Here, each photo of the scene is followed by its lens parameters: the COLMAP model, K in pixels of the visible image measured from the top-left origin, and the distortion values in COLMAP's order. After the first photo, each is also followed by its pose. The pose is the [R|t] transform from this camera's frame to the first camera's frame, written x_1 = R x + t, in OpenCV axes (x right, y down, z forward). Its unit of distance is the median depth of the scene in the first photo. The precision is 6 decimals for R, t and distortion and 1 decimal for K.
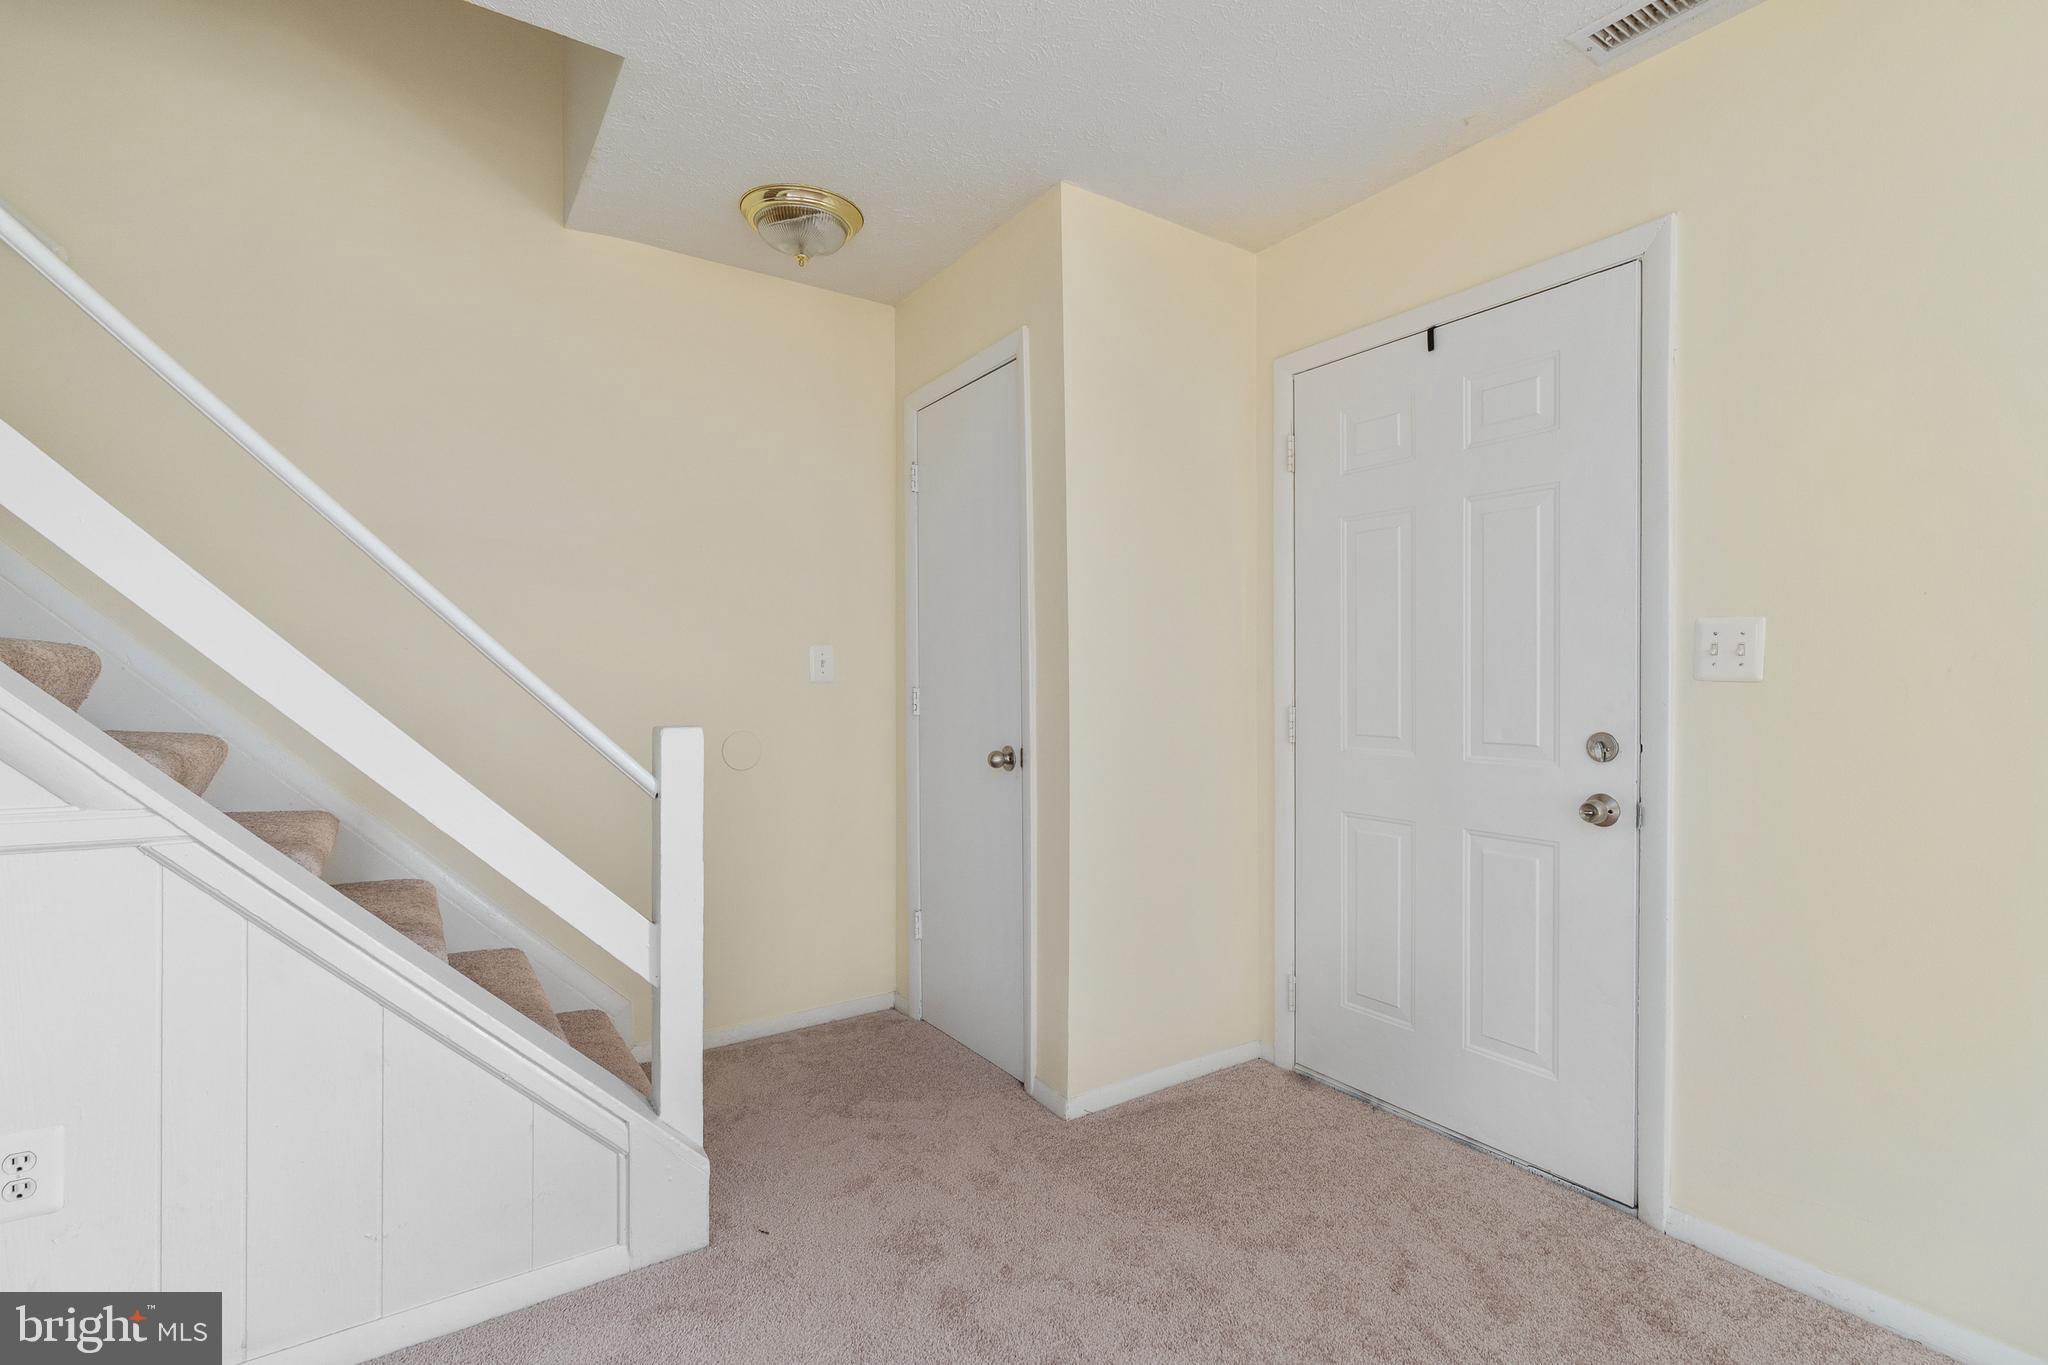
lens RADIAL K [[932.8, 0, 1024.9], [0, 932.8, 702.9], [0, 0, 1]] dist [-0.000807, -0.000480]
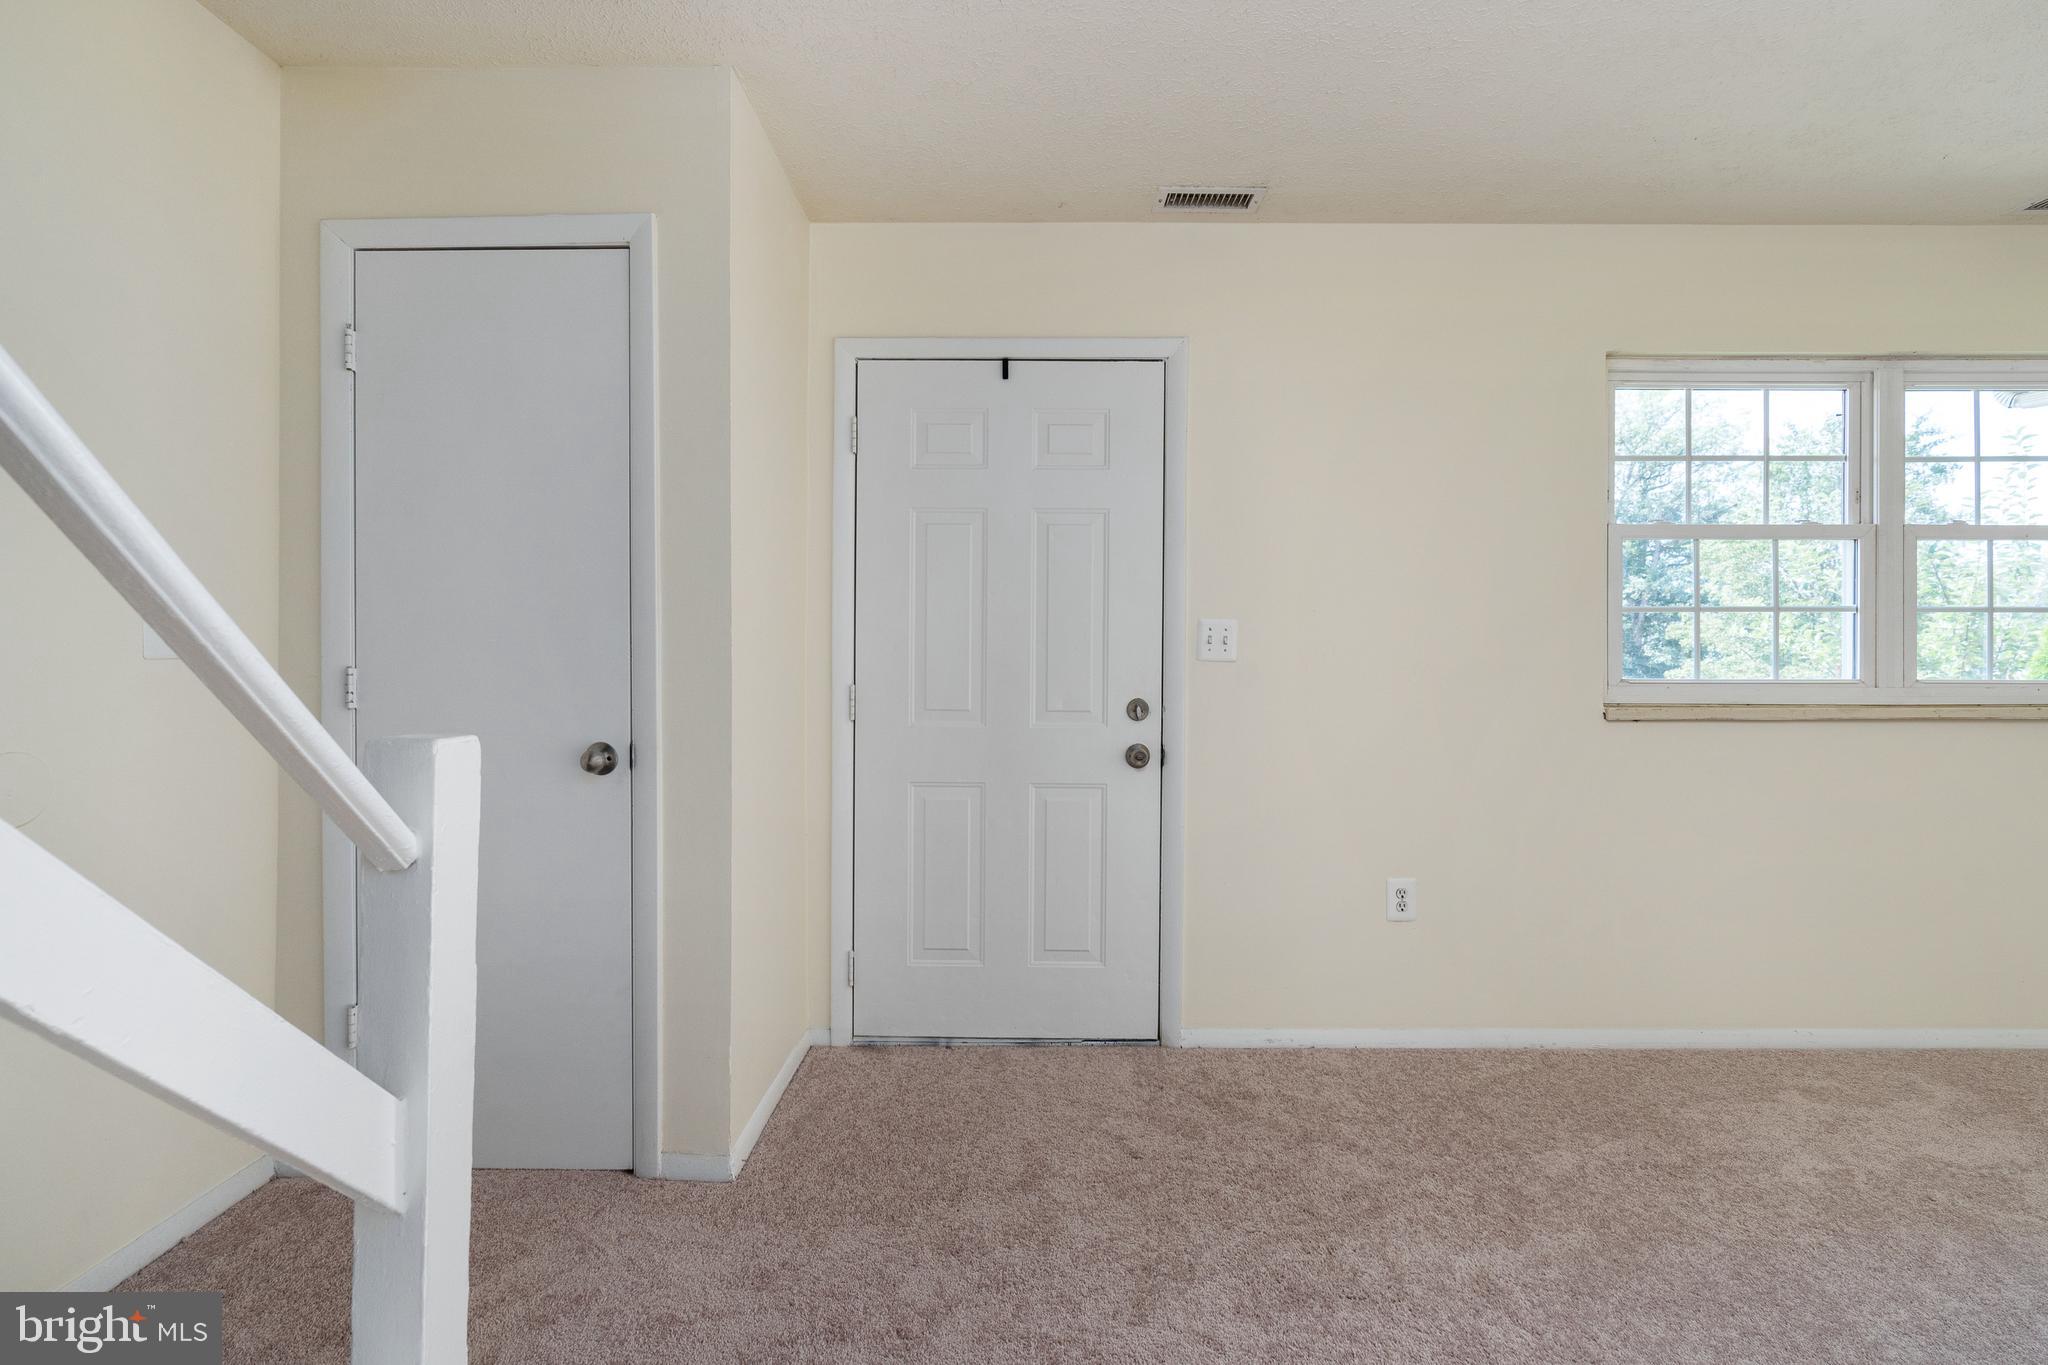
lens RADIAL K [[925.4, 0, 1032.0], [0, 925.4, 678.9], [0, 0, 1]] dist [-0.010200, -0.000215]
pose [[0.567856, -0.011923, 0.823041, -0.544042], [0.015862, 0.999868, 0.003541, -0.004137], [-0.822975, 0.011044, 0.567970, 0.341397]]
